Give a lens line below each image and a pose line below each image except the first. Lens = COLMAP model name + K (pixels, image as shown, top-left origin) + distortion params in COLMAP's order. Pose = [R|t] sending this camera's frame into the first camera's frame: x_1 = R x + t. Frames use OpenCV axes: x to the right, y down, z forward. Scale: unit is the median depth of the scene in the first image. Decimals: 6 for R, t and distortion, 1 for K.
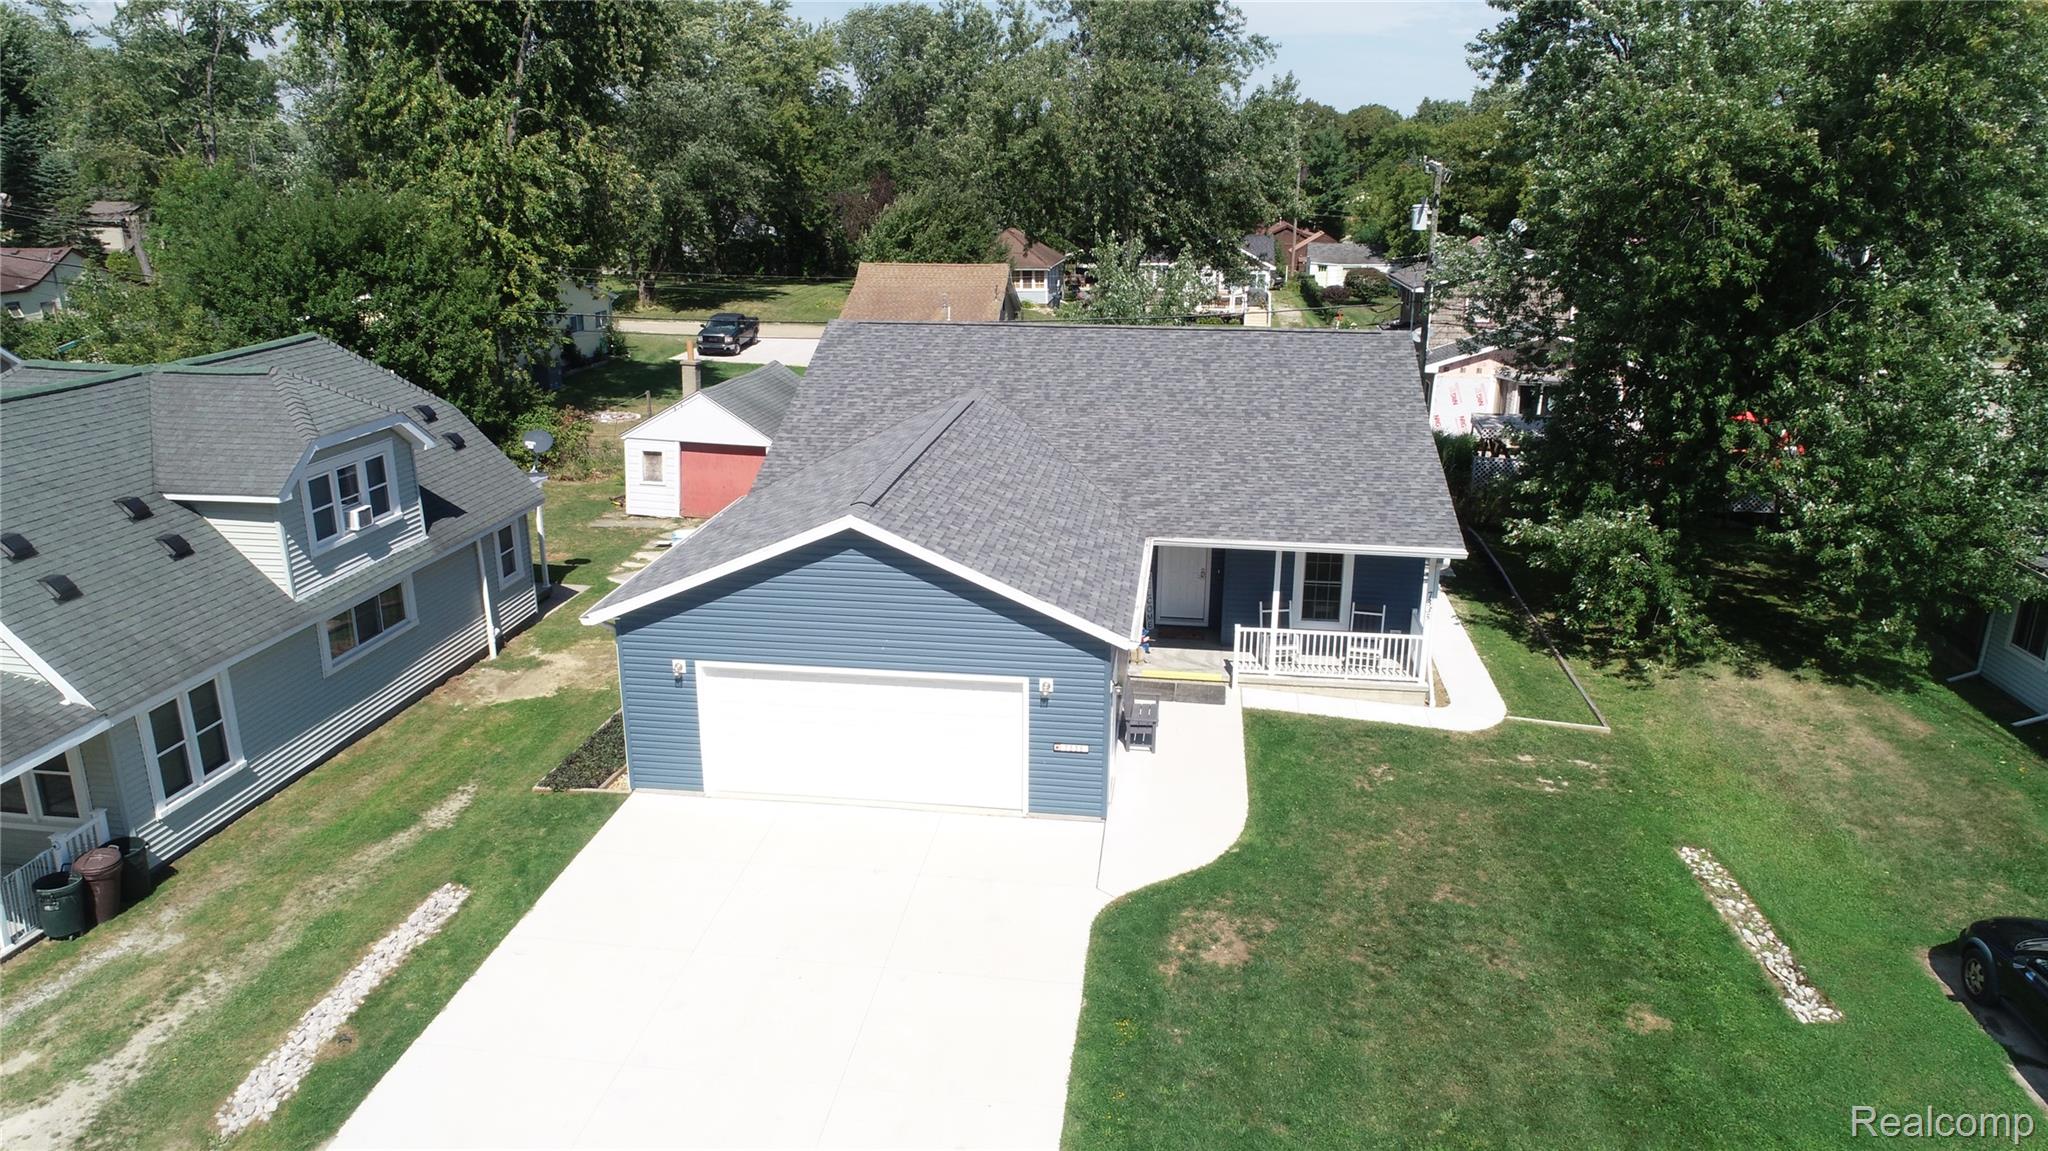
lens RADIAL K [[1374.6, 0, 1023.7], [0, 1374.6, 595.6], [0, 0, 1]] dist [-0.011151, -0.002802]
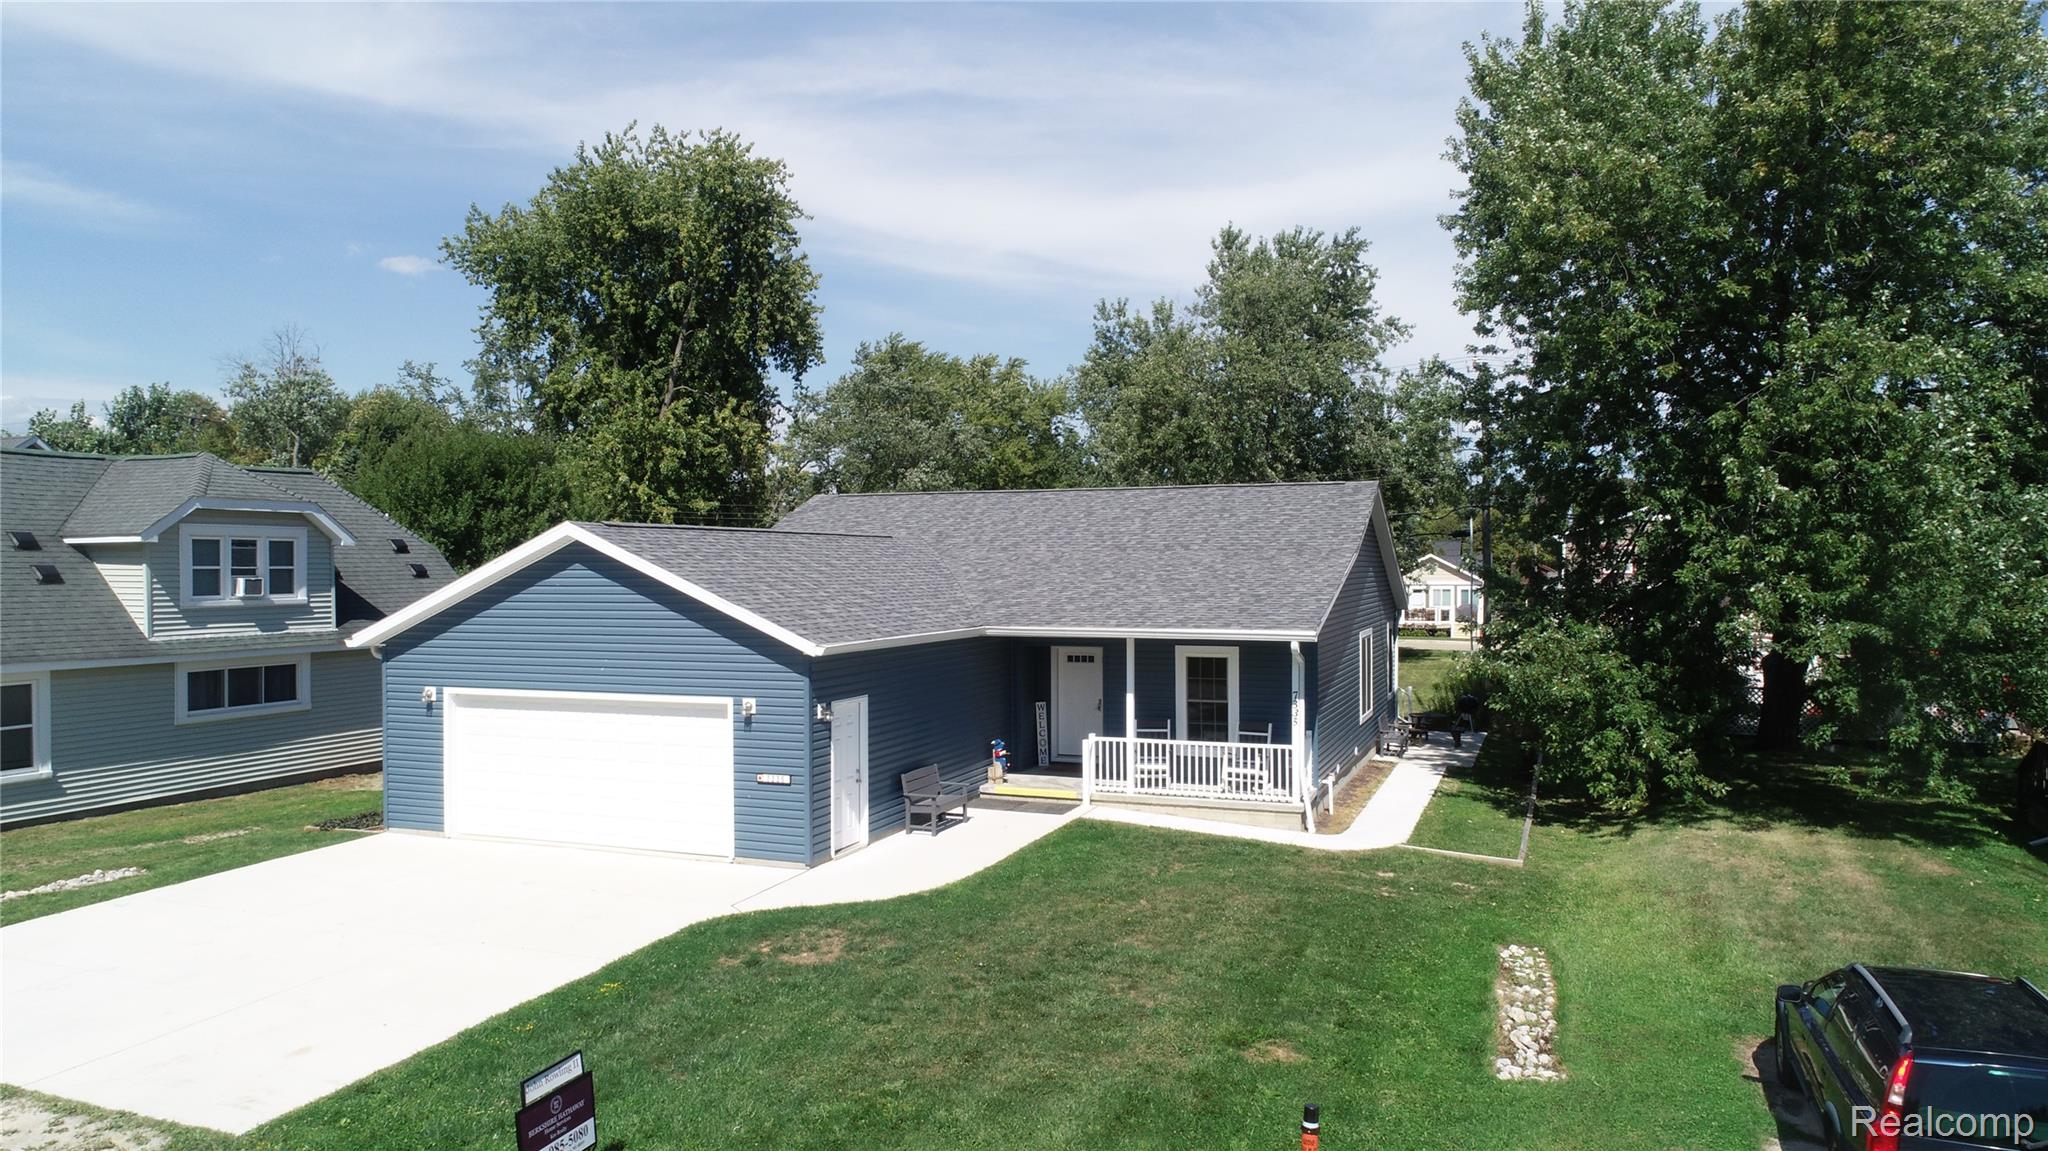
lens RADIAL K [[1374.6, 0, 1023.7], [0, 1374.6, 595.6], [0, 0, 1]] dist [-0.011151, -0.002802]
pose [[0.971189, -0.002434, -0.238297, 0.367095], [-0.065571, 0.958622, -0.277027, 0.209893], [0.229111, 0.284671, 0.930844, 0.141022]]
